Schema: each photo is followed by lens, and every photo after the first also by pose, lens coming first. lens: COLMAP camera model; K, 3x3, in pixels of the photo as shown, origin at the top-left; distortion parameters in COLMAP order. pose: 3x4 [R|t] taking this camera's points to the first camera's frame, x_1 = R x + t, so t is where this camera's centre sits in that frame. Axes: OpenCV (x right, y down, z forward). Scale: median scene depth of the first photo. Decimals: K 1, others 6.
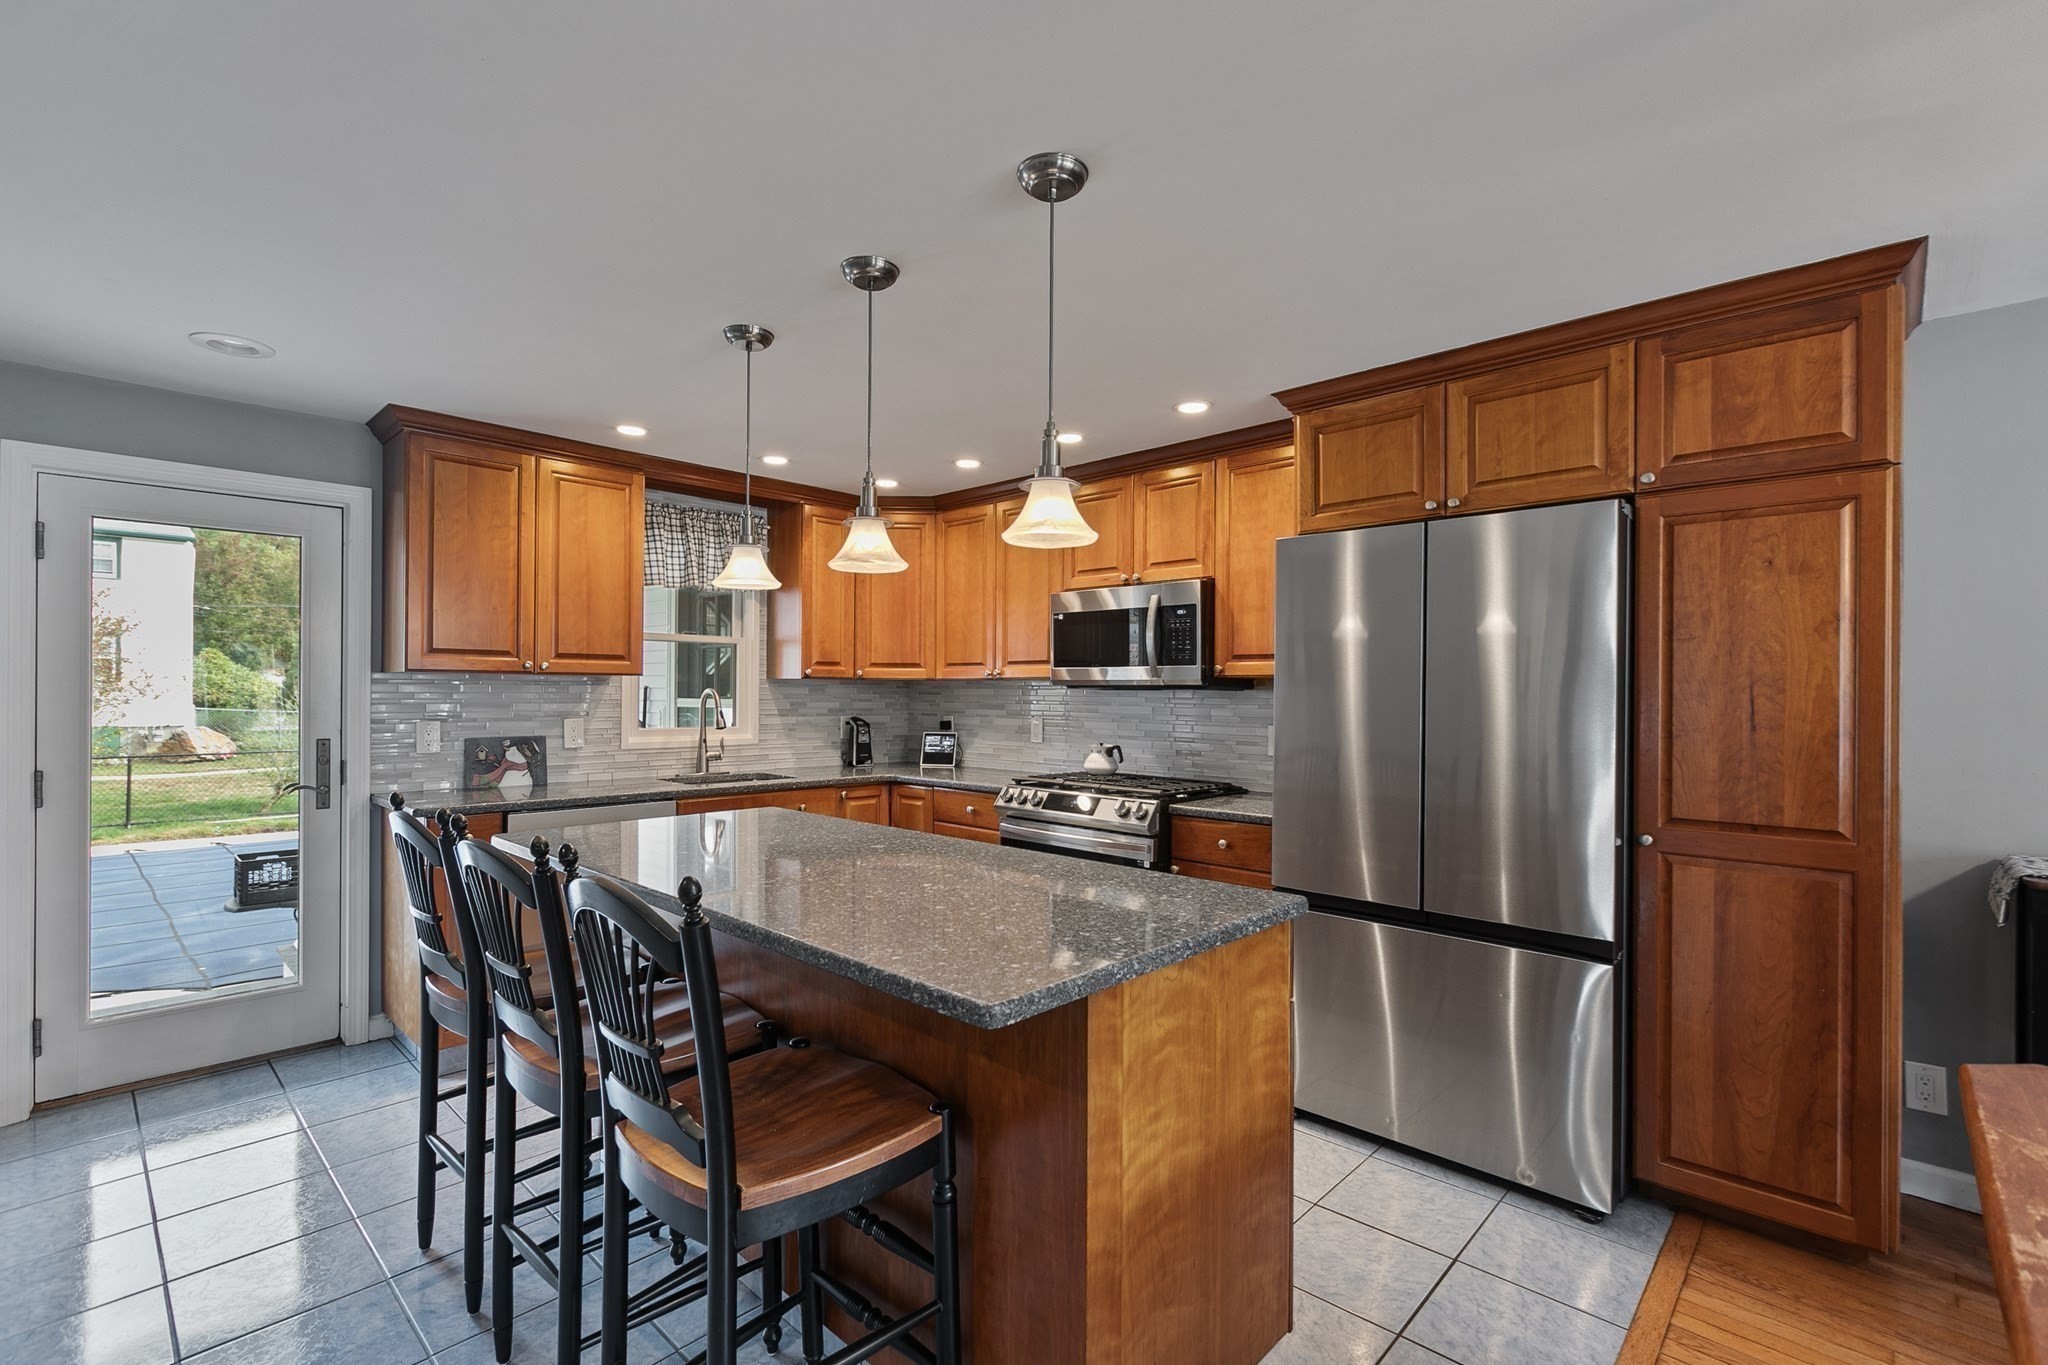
lens RADIAL K [[910.7, 0, 1027.7], [0, 910.7, 688.3], [0, 0, 1]] dist [0.001209, -0.001712]
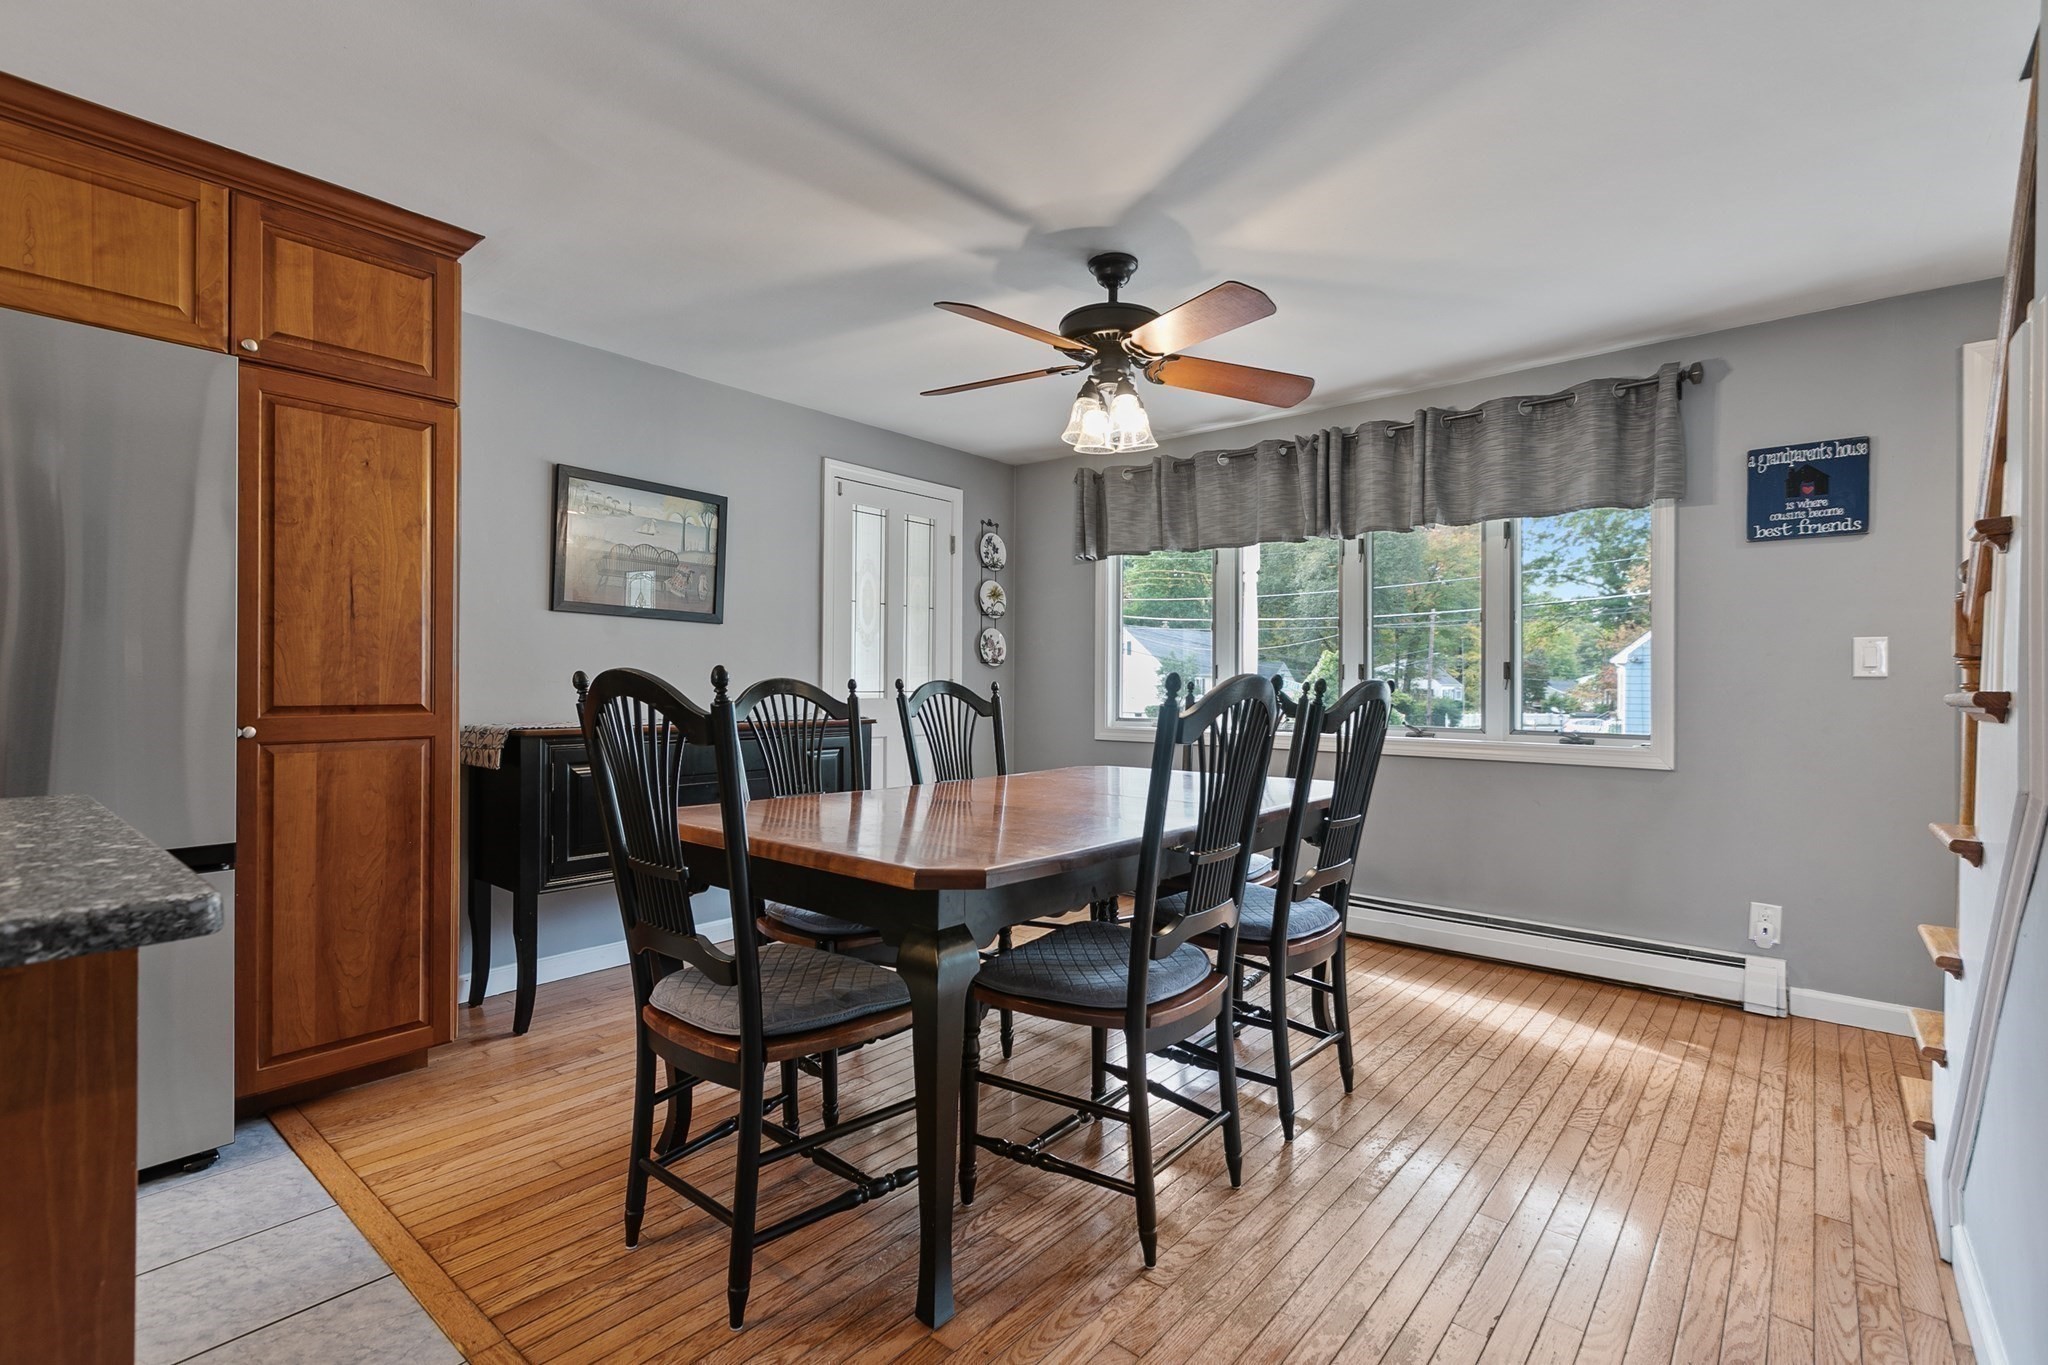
lens RADIAL K [[910.7, 0, 1026.6], [0, 910.7, 678.2], [0, 0, 1]] dist [0.001209, -0.001712]
pose [[-0.052830, -0.003864, 0.998596, -0.197460], [-0.006223, 0.999974, 0.003540, 0.068771], [-0.998584, -0.006027, -0.052853, 0.168383]]
